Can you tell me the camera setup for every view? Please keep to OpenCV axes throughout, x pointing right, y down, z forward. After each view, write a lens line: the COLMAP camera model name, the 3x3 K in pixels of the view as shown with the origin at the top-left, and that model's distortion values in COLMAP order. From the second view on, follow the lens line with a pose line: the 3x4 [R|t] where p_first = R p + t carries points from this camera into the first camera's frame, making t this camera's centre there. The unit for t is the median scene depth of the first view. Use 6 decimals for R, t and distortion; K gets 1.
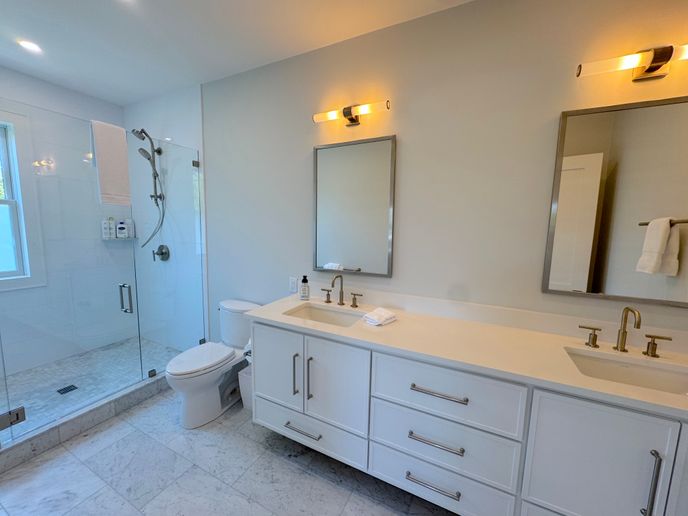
lens RADIAL K [[274.8, 0, 343.1], [0, 274.8, 259.9], [0, 0, 1]] dist [0.000674, 0.000180]
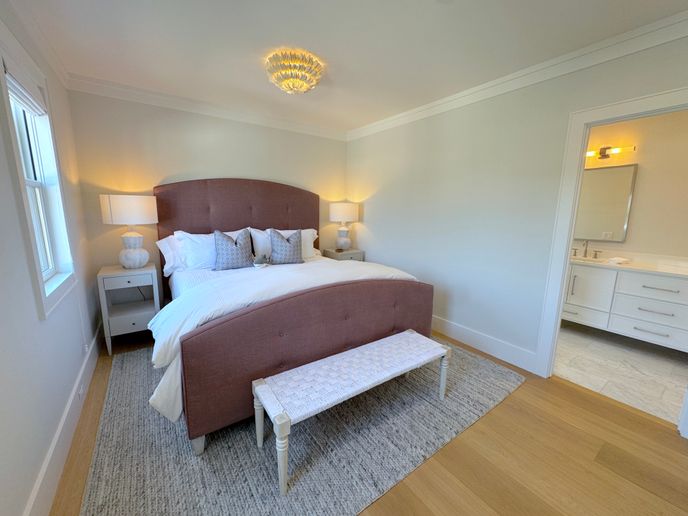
lens RADIAL K [[274.8, 0, 342.5], [0, 274.8, 256.9], [0, 0, 1]] dist [0.000674, 0.000180]
pose [[0.884554, 0.079475, -0.459617, -0.629305], [-0.061336, 0.996640, 0.054291, 0.170860], [0.462387, -0.019832, 0.886456, -1.466635]]
